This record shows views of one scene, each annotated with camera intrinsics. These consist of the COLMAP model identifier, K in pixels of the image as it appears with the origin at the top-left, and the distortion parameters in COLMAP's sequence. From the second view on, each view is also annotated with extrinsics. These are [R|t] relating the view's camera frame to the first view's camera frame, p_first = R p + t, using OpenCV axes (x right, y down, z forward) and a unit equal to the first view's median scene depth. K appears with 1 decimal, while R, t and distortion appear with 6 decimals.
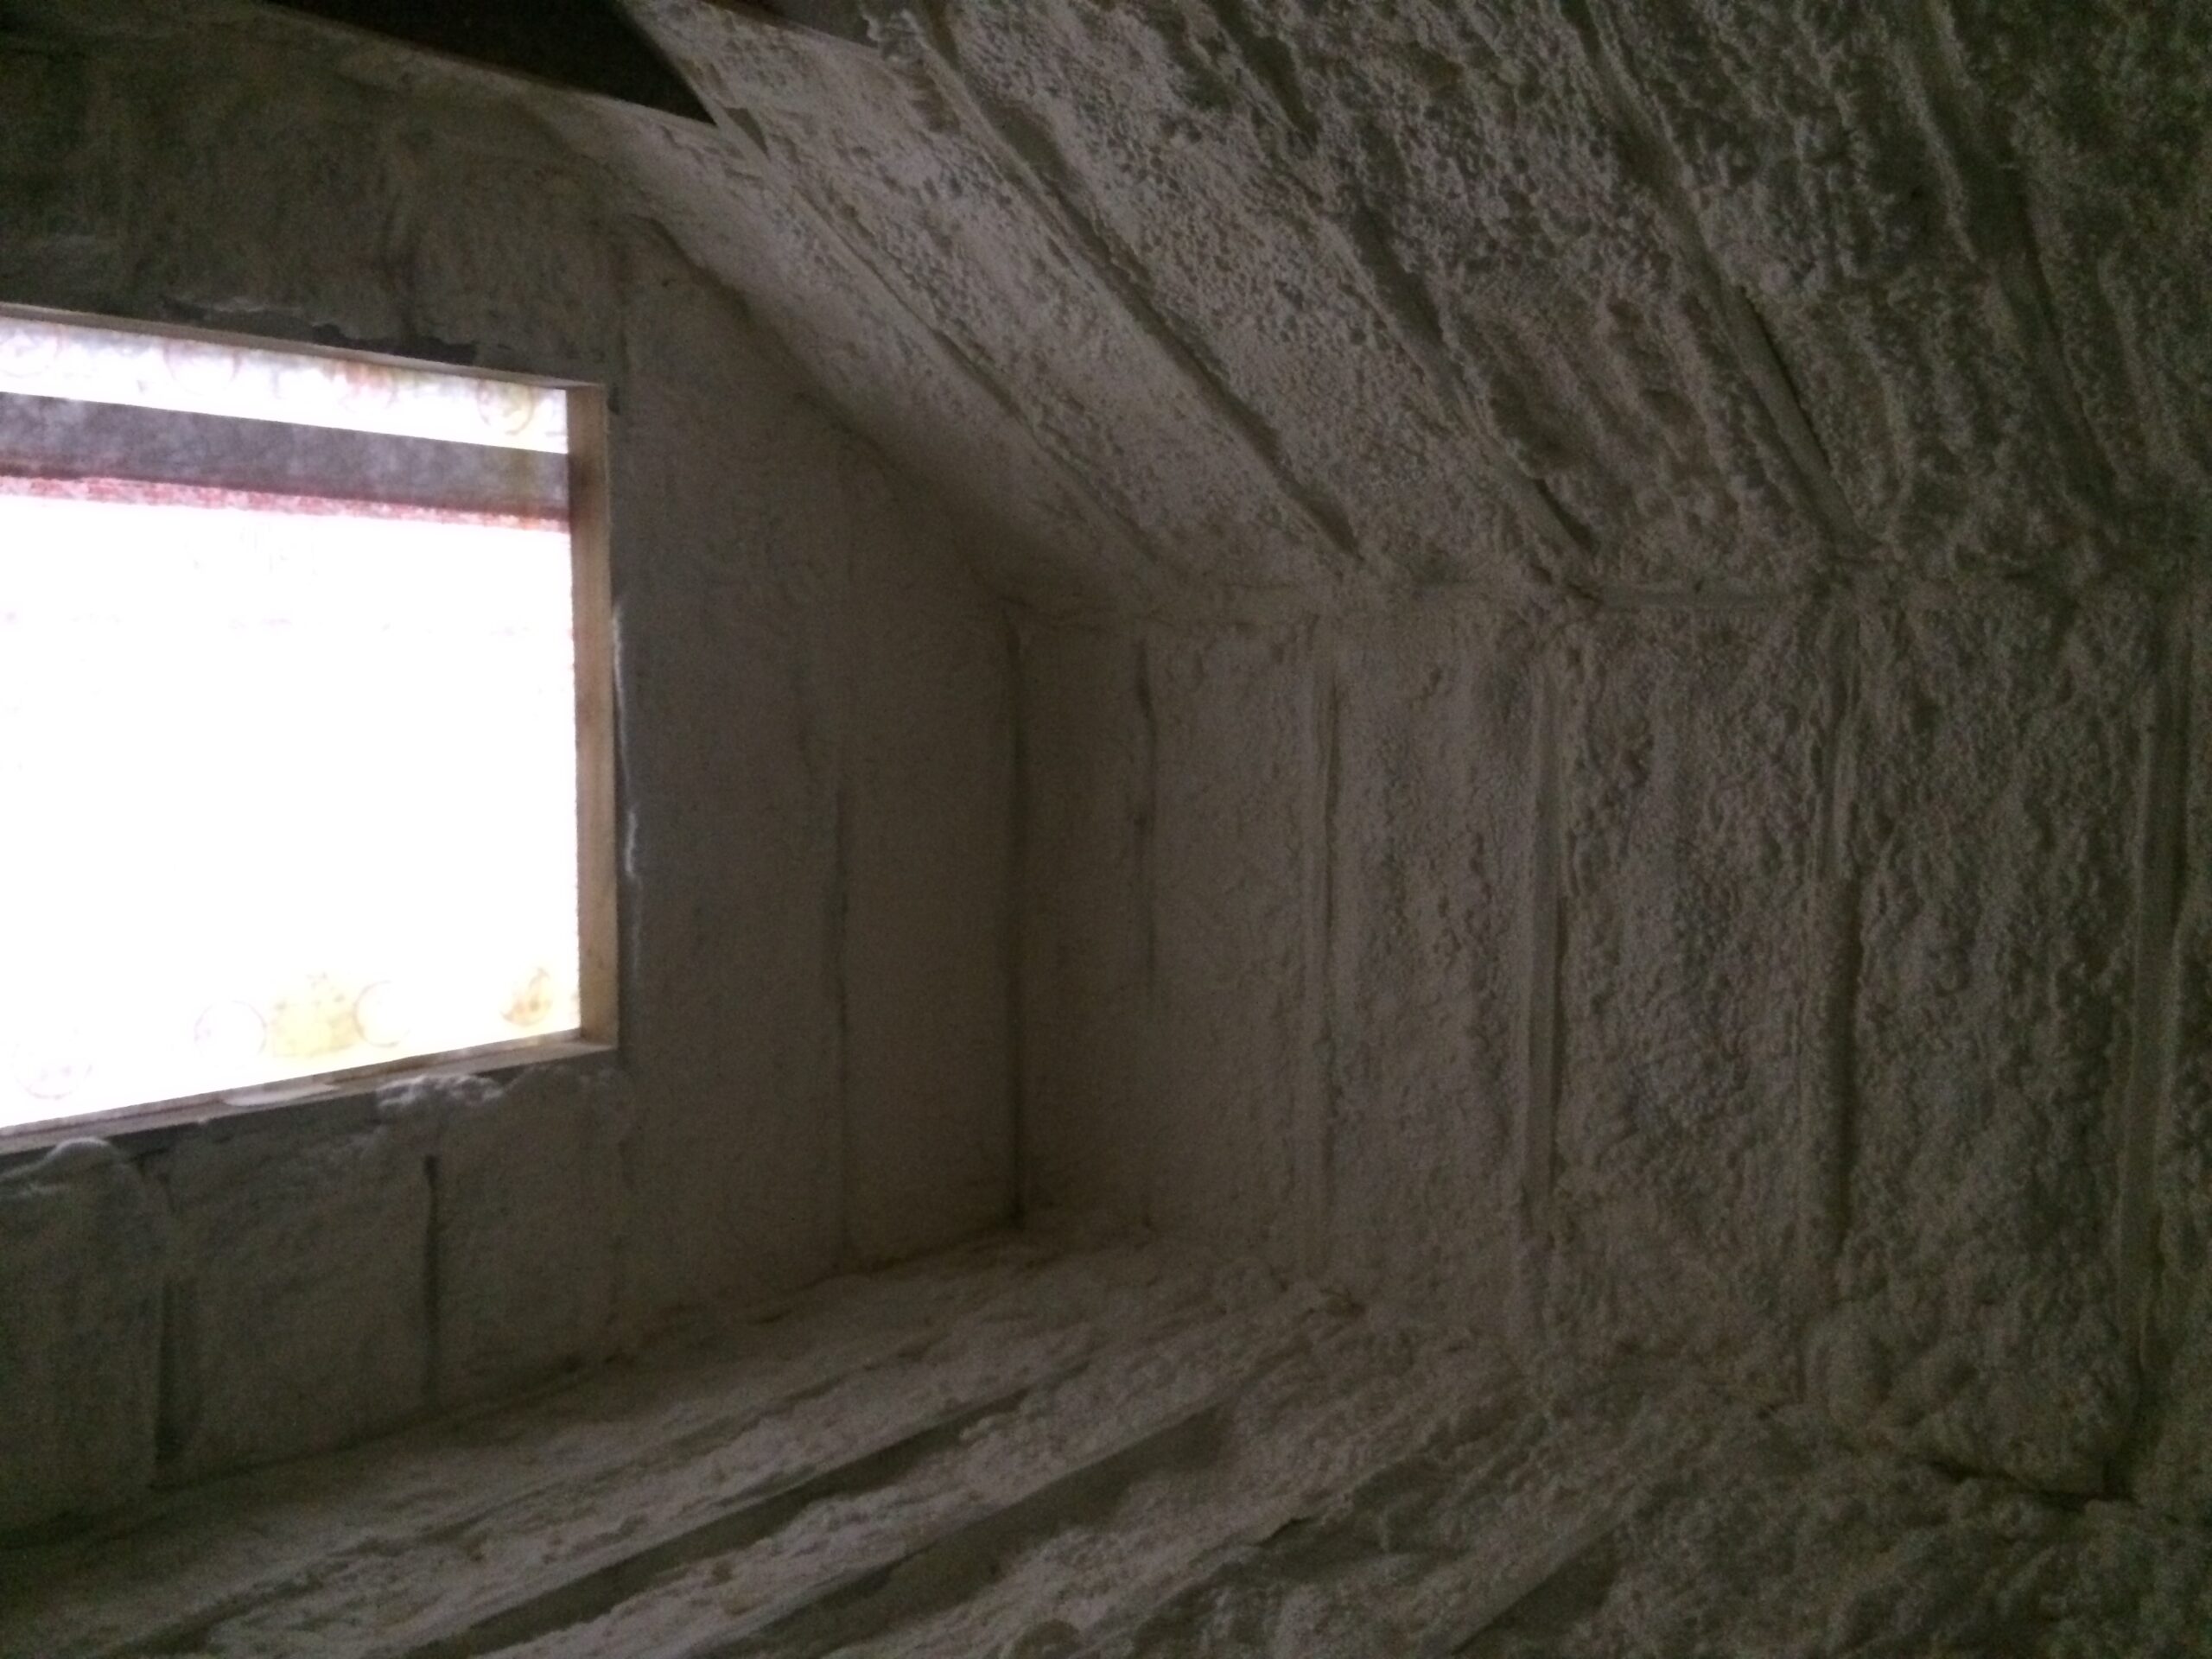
lens RADIAL K [[1890.1, 0, 1106.0], [0, 1890.1, 829.5], [0, 0, 1]] dist [0.092892, -0.126659]
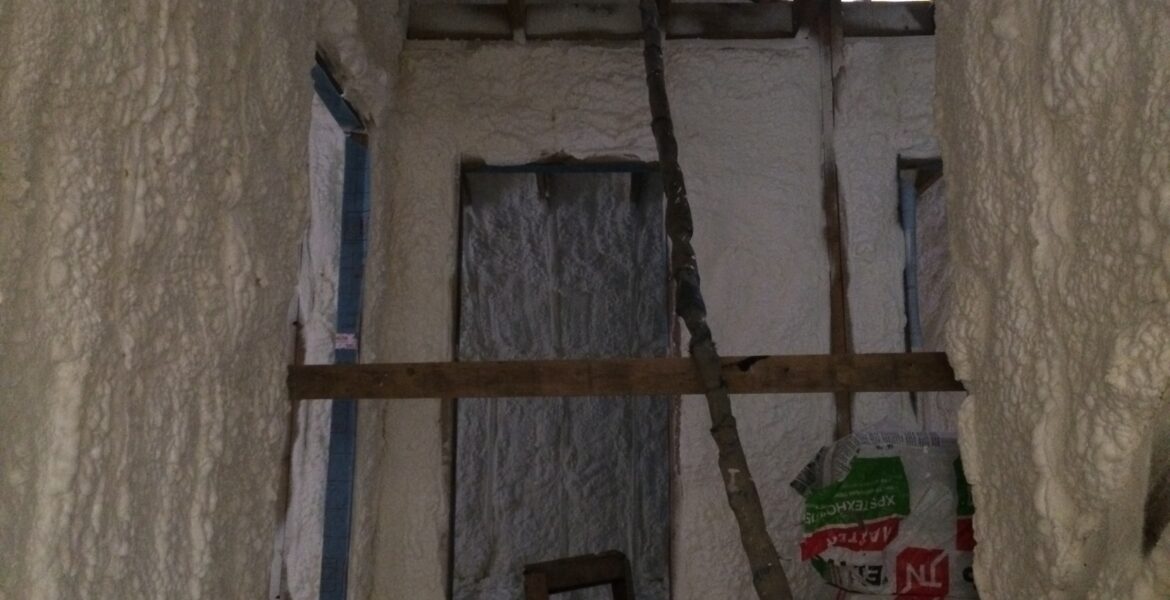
lens RADIAL K [[1001.2, 0, 585.9], [0, 1001.2, 302.9], [0, 0, 1]] dist [0.089004, -0.120304]
pose [[0.764154, 0.121341, 0.633519, -0.798240], [0.050941, 0.967727, -0.246799, 0.322955], [-0.643020, 0.220864, 0.733311, -0.917815]]
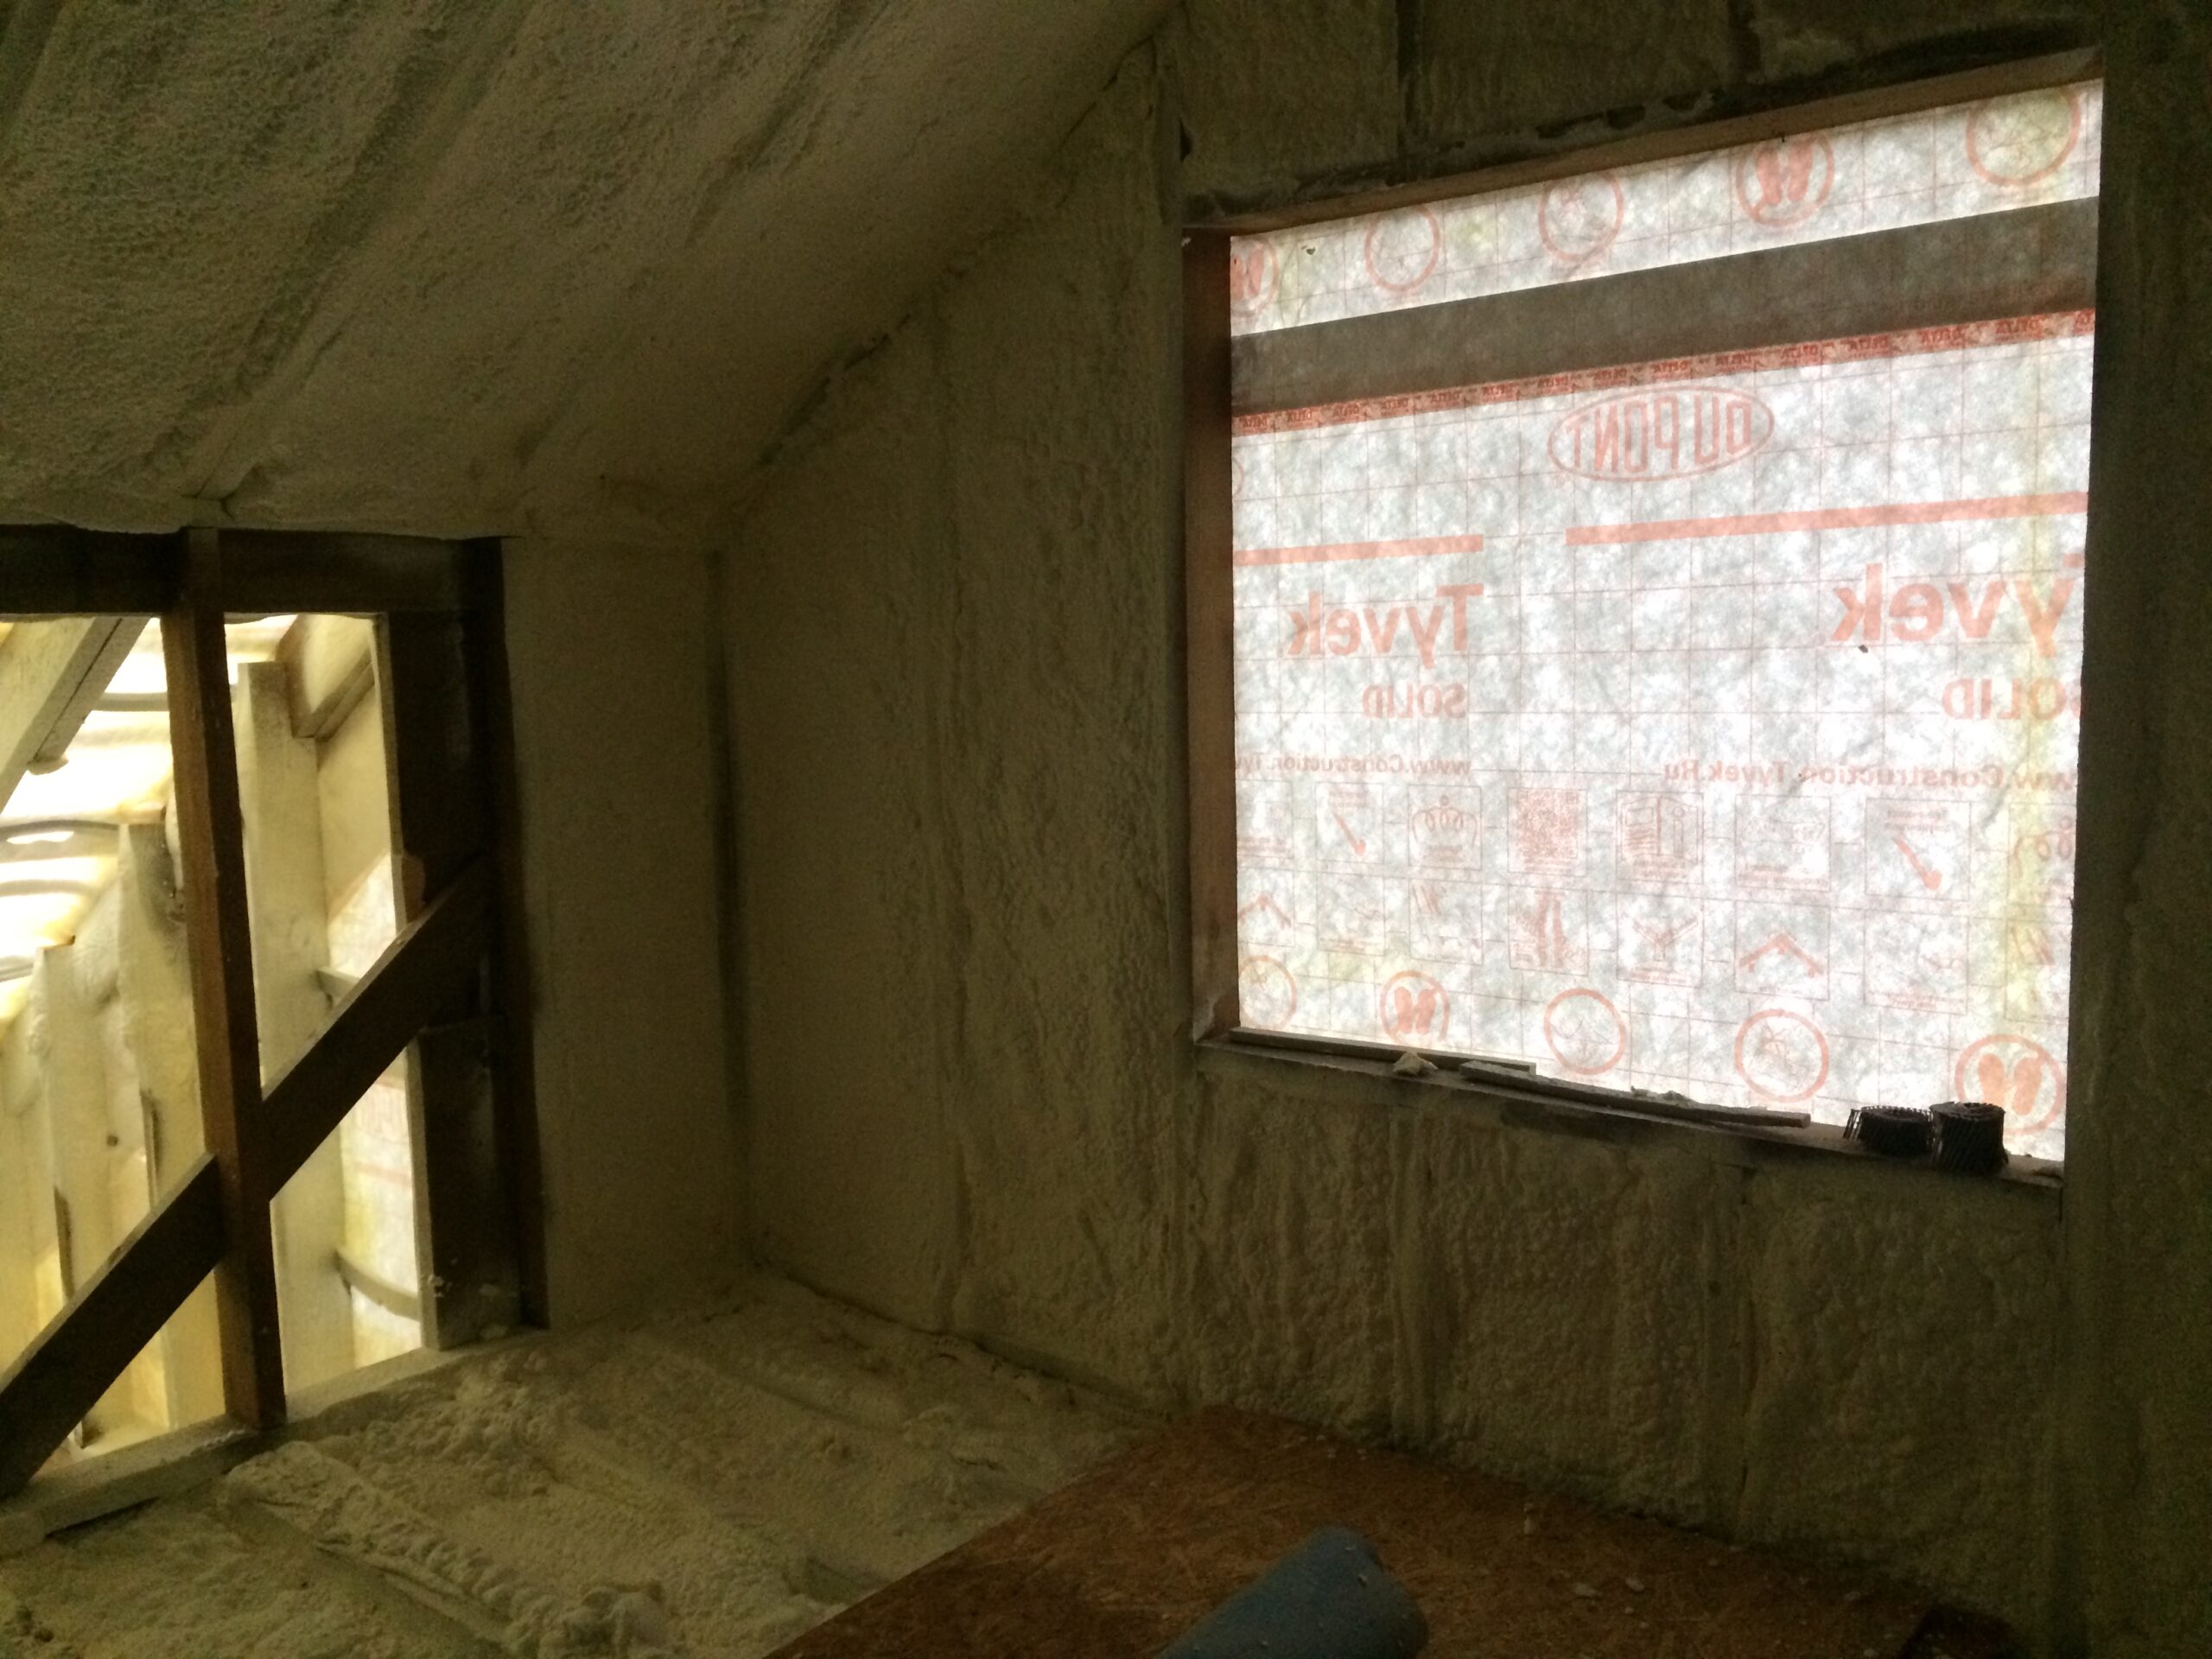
lens RADIAL K [[1890.1, 0, 1106.0], [0, 1890.1, 829.5], [0, 0, 1]] dist [0.092892, -0.126659]
pose [[0.023050, 0.130188, -0.991221, 0.365832], [-0.054129, 0.990193, 0.128794, -0.075694], [0.998268, 0.050685, 0.029871, 0.805868]]
